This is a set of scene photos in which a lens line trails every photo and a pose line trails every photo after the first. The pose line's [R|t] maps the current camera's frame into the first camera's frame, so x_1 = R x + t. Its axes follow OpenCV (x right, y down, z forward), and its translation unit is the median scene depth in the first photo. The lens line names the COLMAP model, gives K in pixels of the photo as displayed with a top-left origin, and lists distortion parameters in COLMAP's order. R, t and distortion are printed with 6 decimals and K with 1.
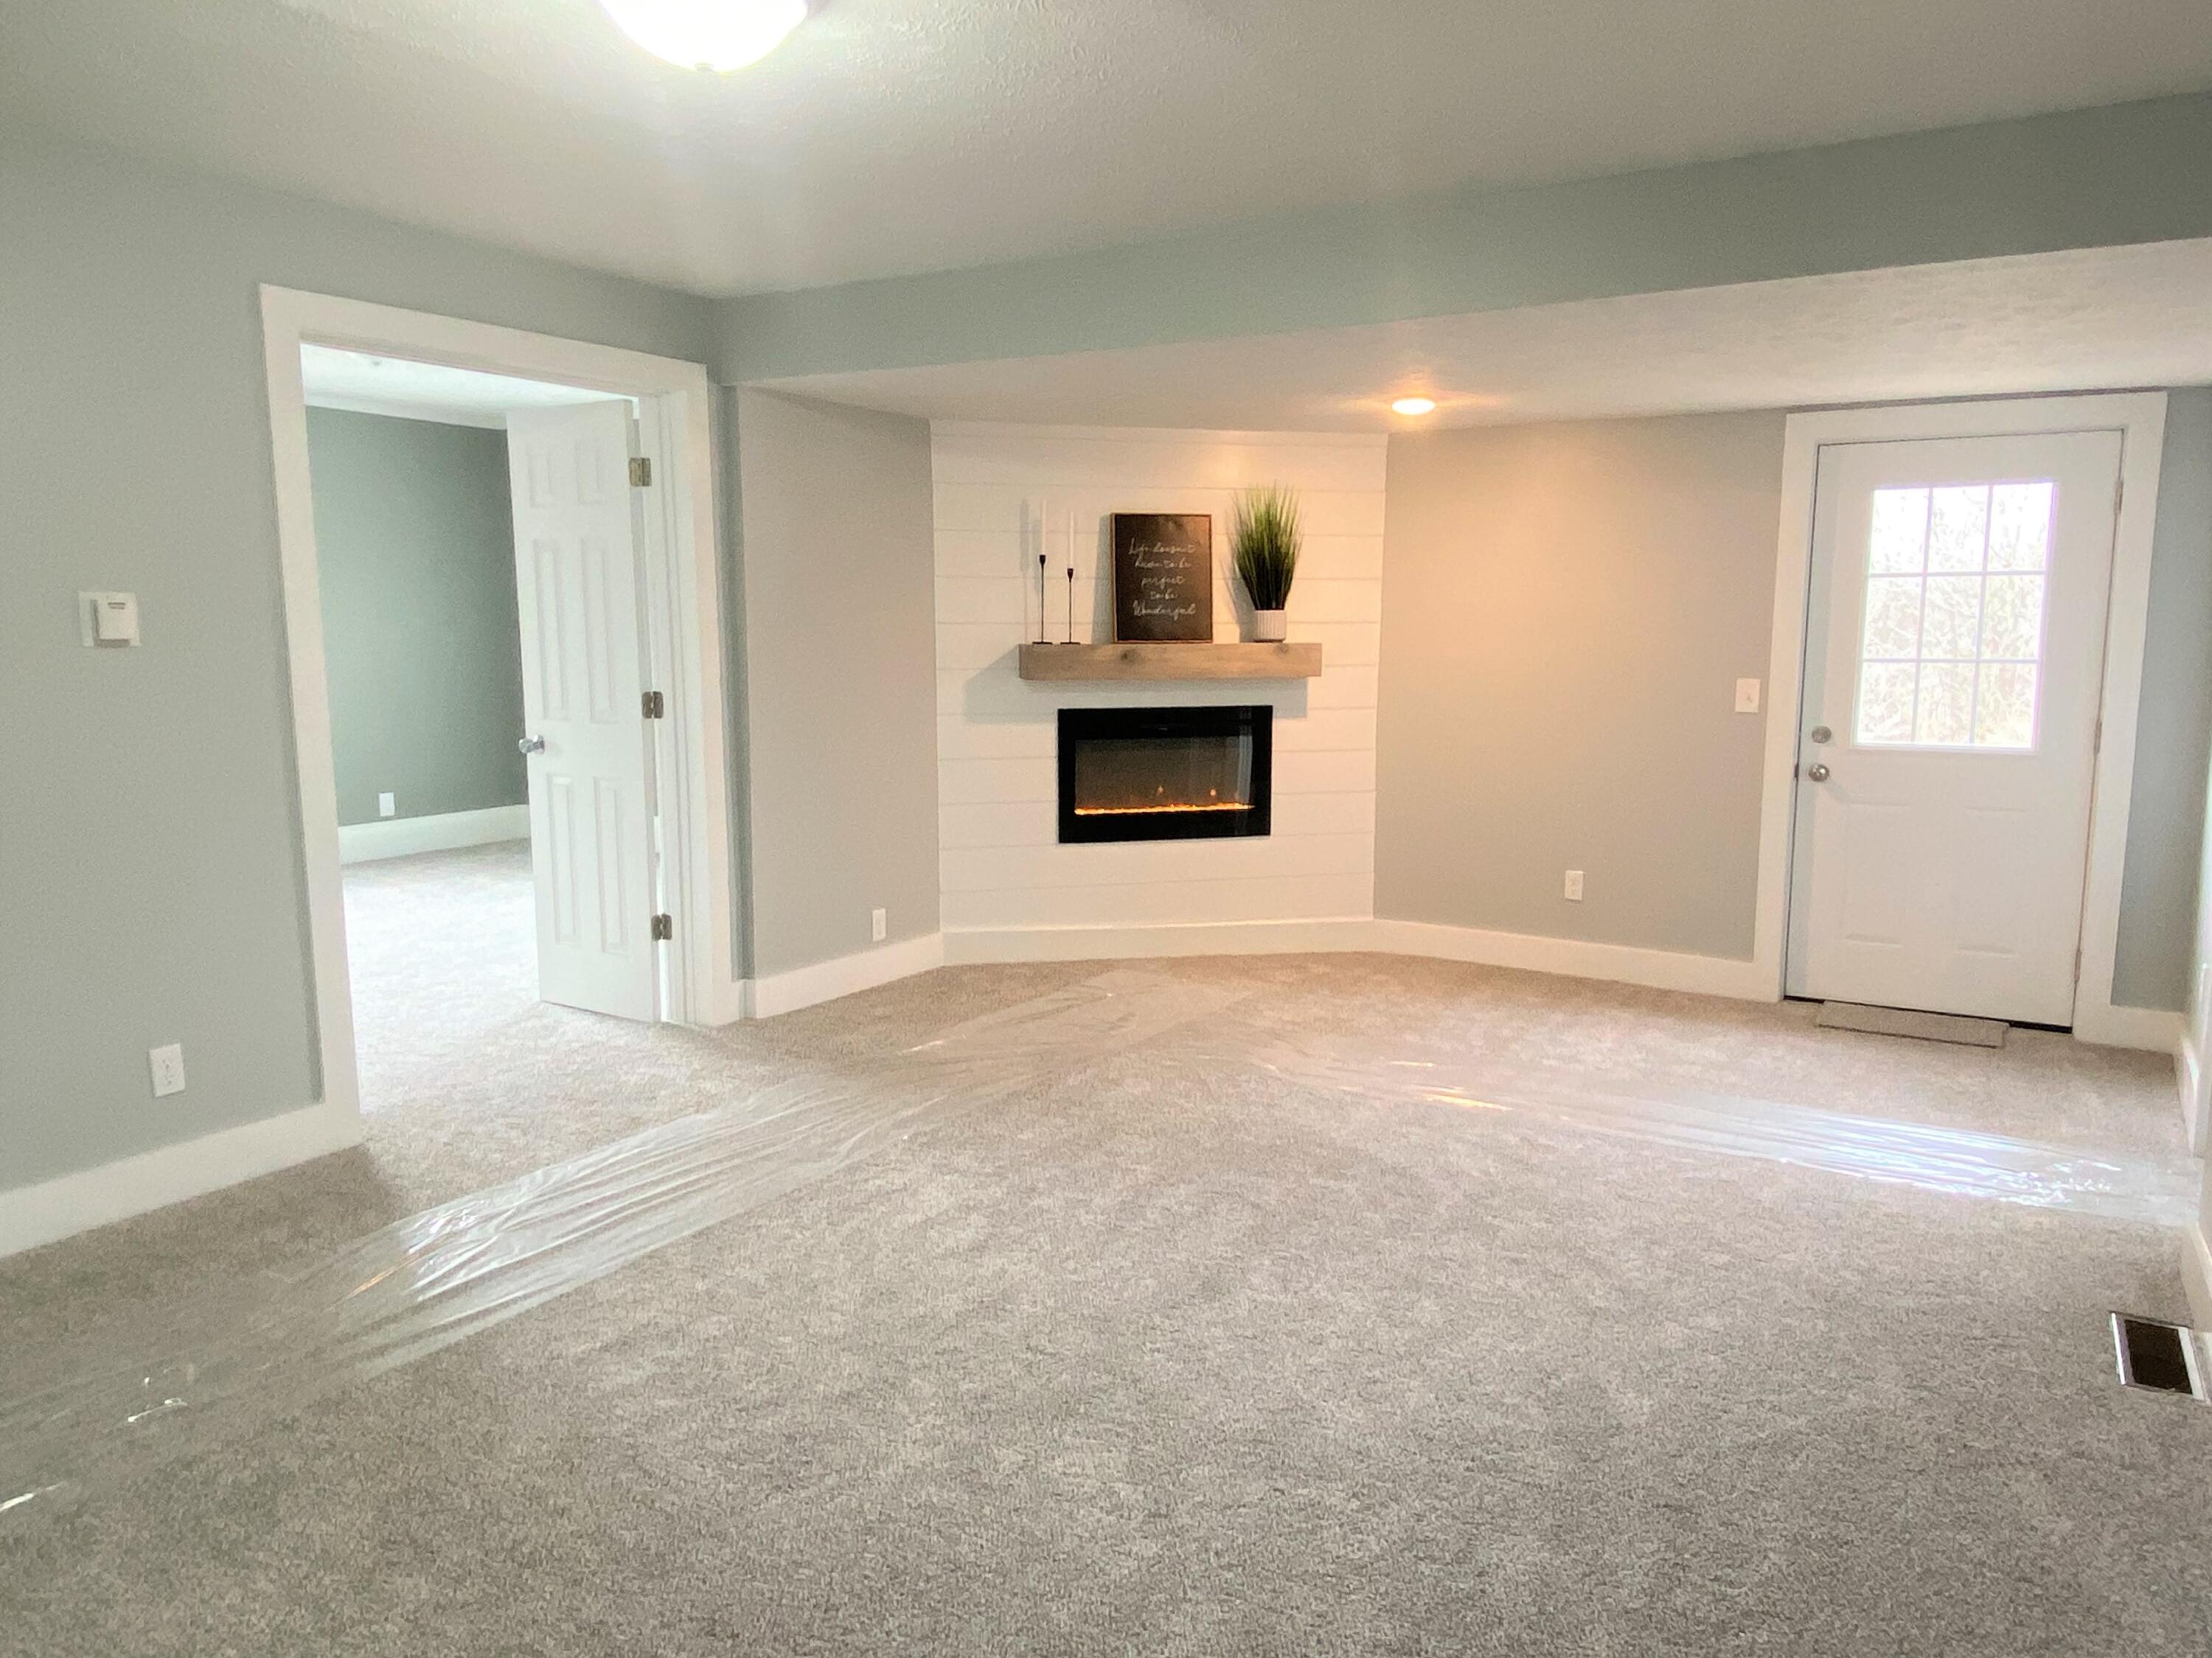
lens RADIAL K [[1516.0, 0, 1106.0], [0, 1516.0, 829.0], [0, 0, 1]] dist [0.062318, -0.000148]
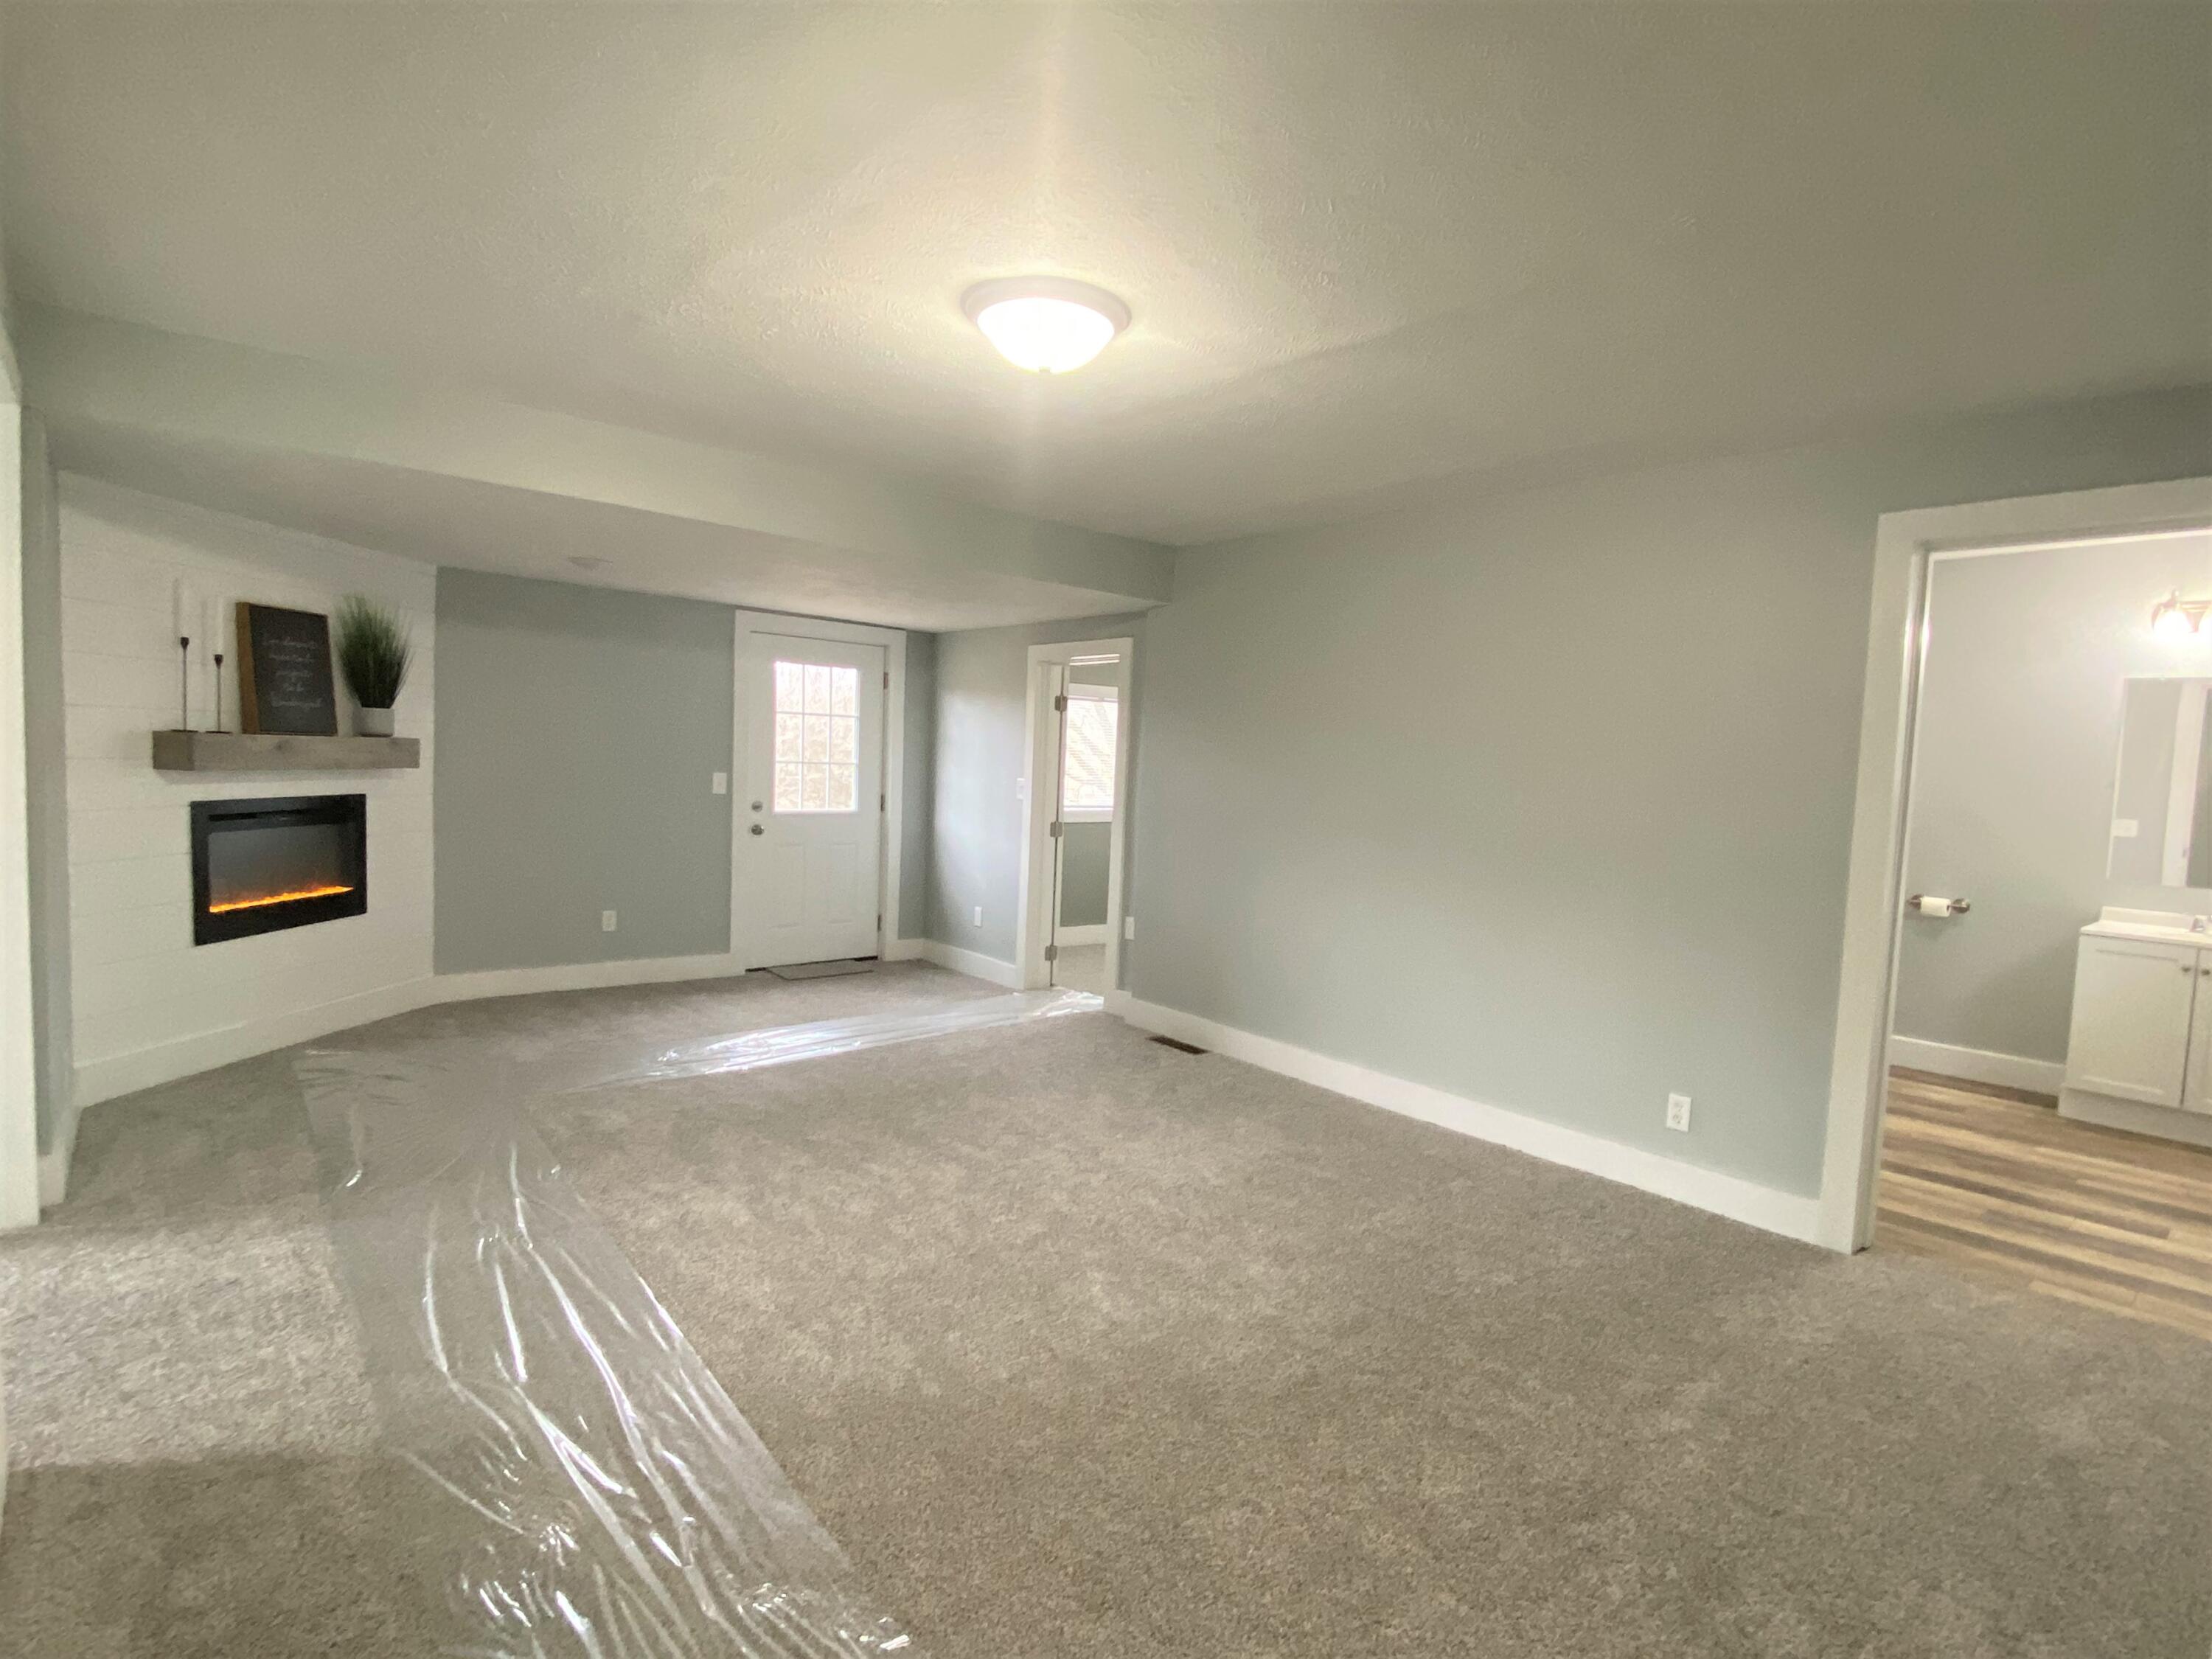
lens RADIAL K [[1133.6, 0, 1106.0], [0, 1133.6, 829.5], [0, 0, 1]] dist [-0.000778, -0.000149]
pose [[0.315784, -0.047951, 0.947619, -0.525560], [0.088436, 0.995862, 0.020921, -0.027408], [-0.944701, 0.077197, 0.318718, 0.253527]]
